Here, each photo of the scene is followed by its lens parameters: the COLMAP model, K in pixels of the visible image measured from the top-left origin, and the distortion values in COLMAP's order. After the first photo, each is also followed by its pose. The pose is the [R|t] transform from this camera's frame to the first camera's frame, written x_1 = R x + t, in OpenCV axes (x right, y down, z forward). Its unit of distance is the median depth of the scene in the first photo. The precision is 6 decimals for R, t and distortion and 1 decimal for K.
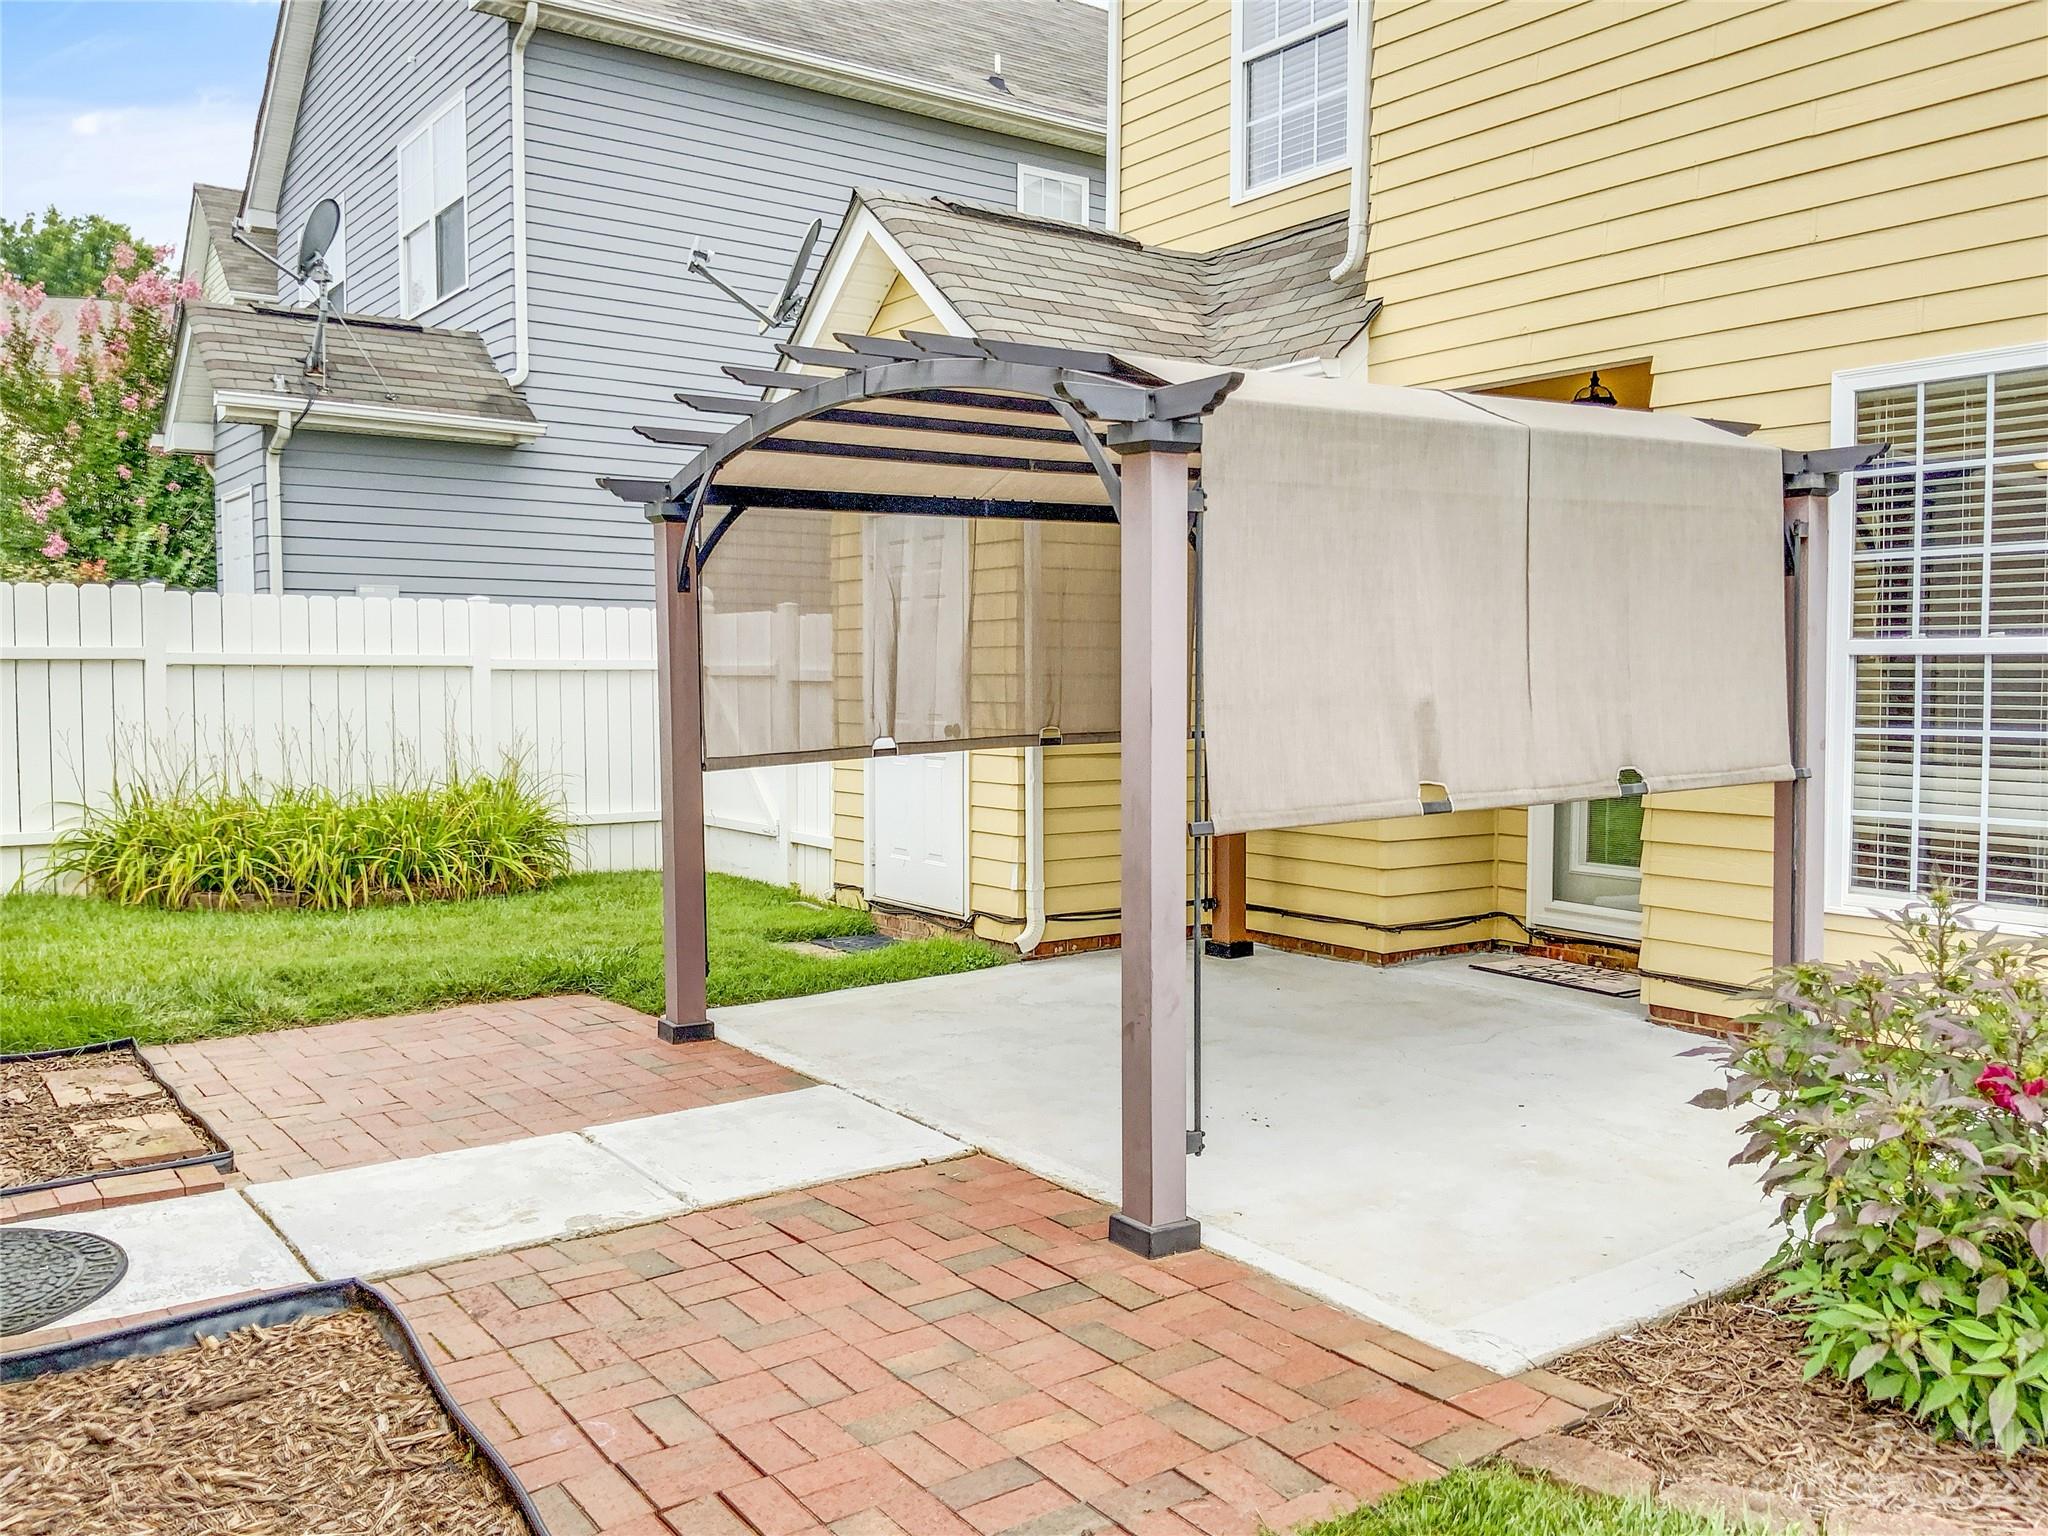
lens RADIAL K [[1726.0, 0, 1024.0], [0, 1726.0, 768.0], [0, 0, 1]] dist [0.071589, -0.119820]
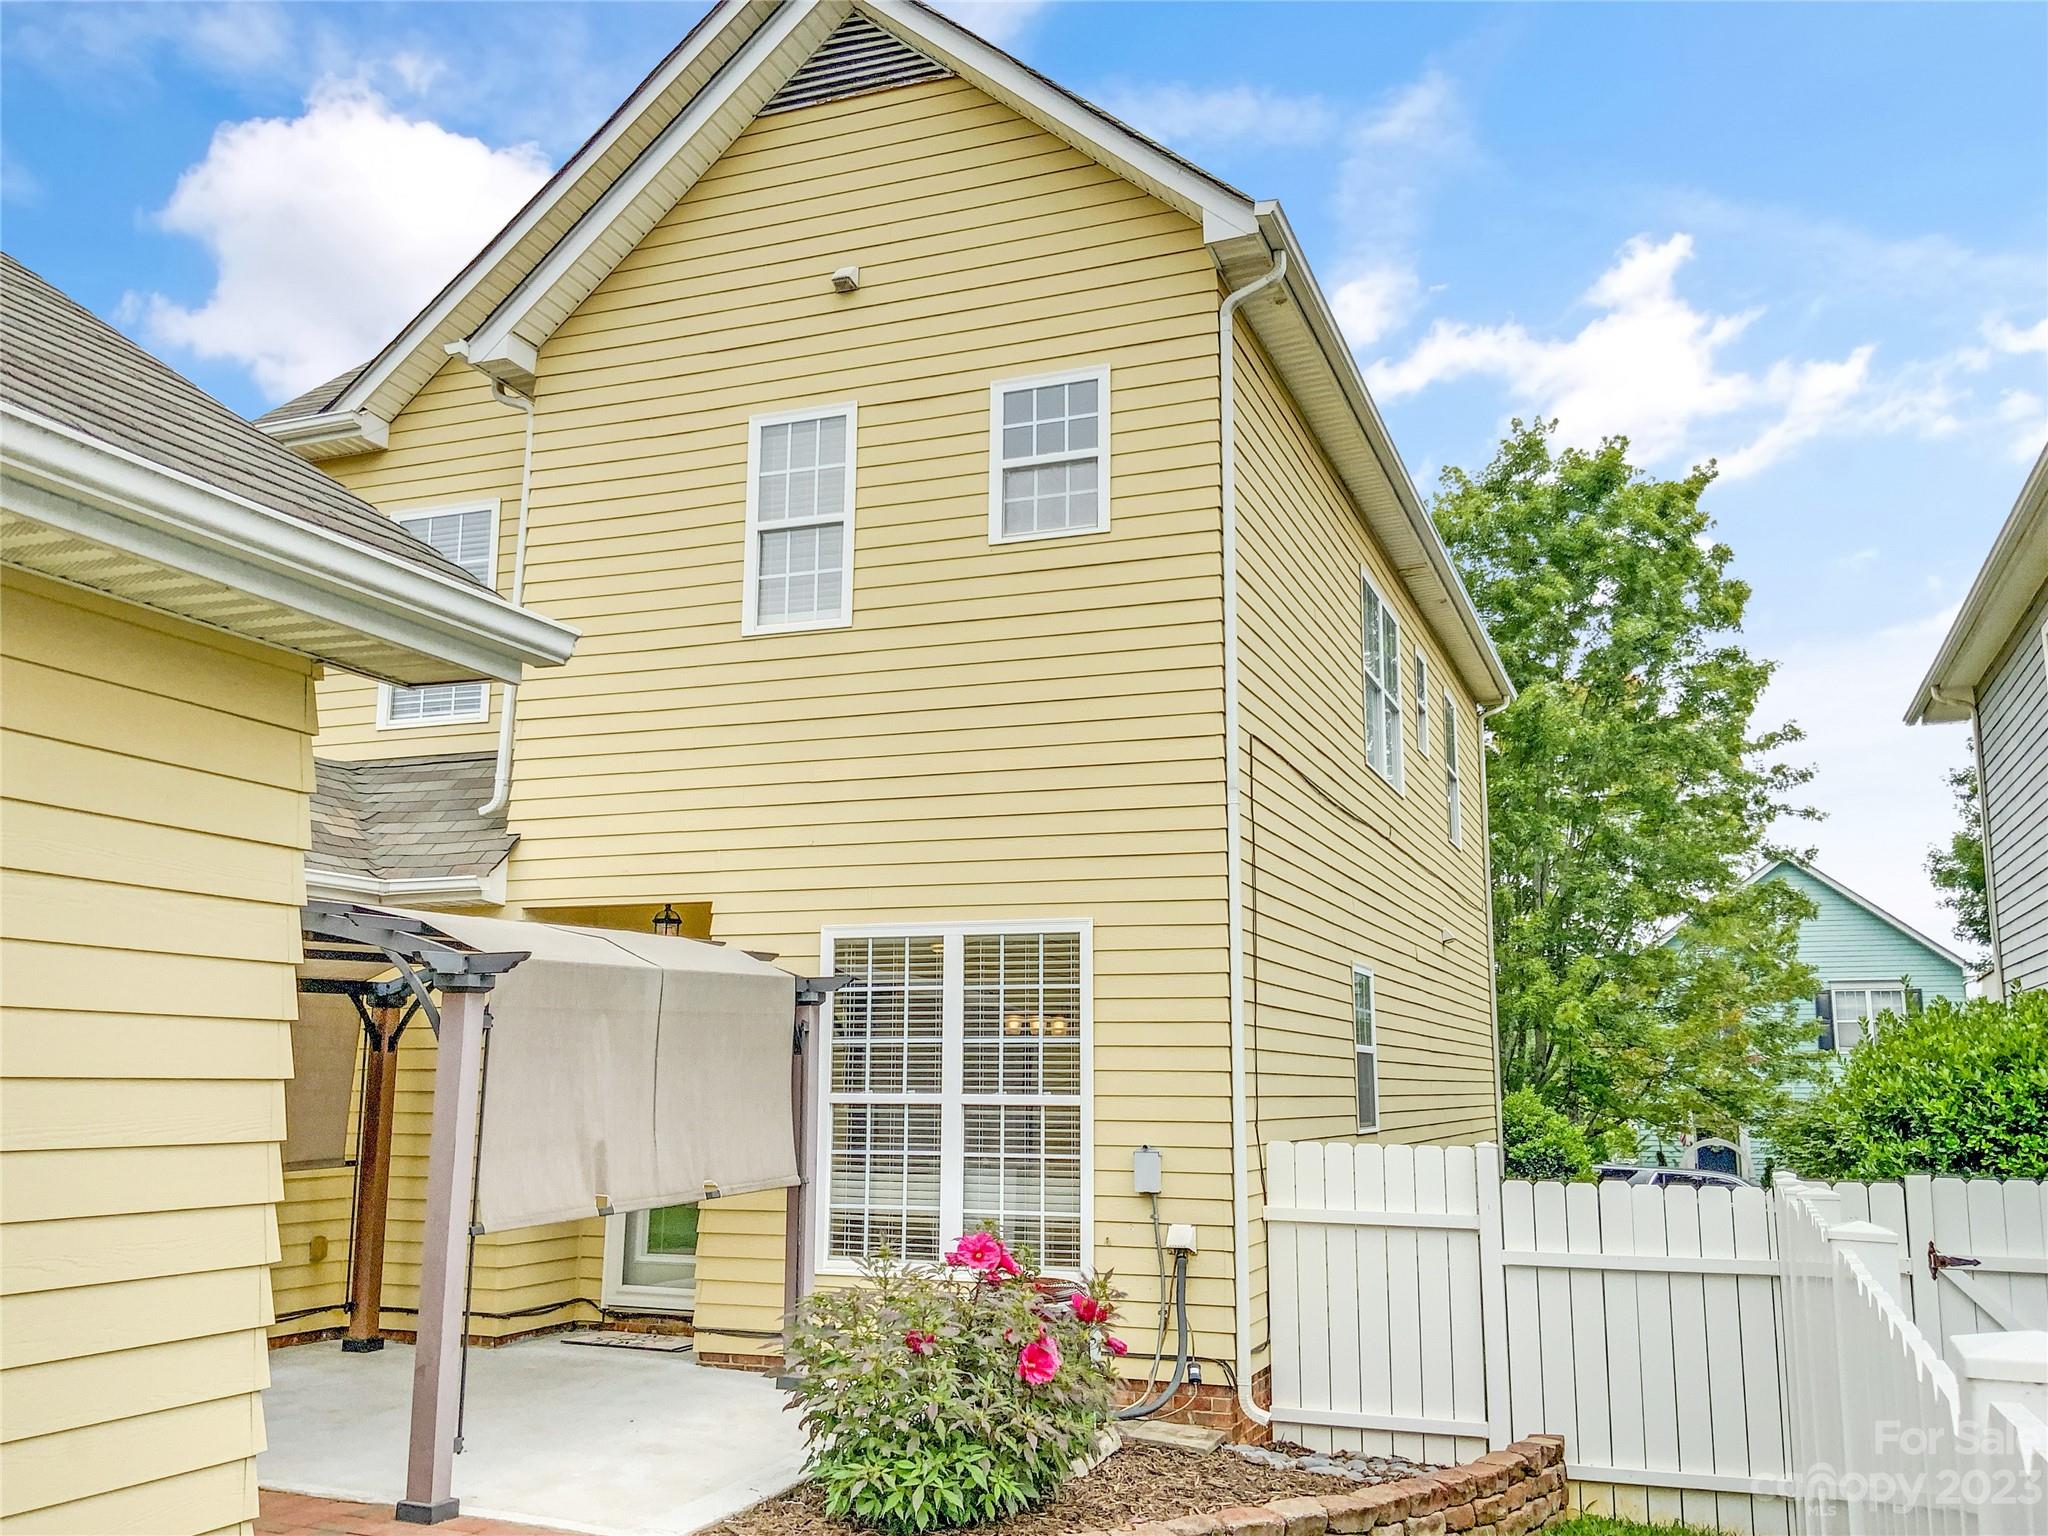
lens RADIAL K [[1712.9, 0, 1035.7], [0, 1712.9, 761.7], [0, 0, 1]] dist [0.045010, -0.006225]
pose [[0.835788, 0.105128, 0.538893, -0.246447], [0.025190, 0.973123, -0.228905, -0.004836], [-0.548474, 0.204891, 0.810676, -0.436399]]
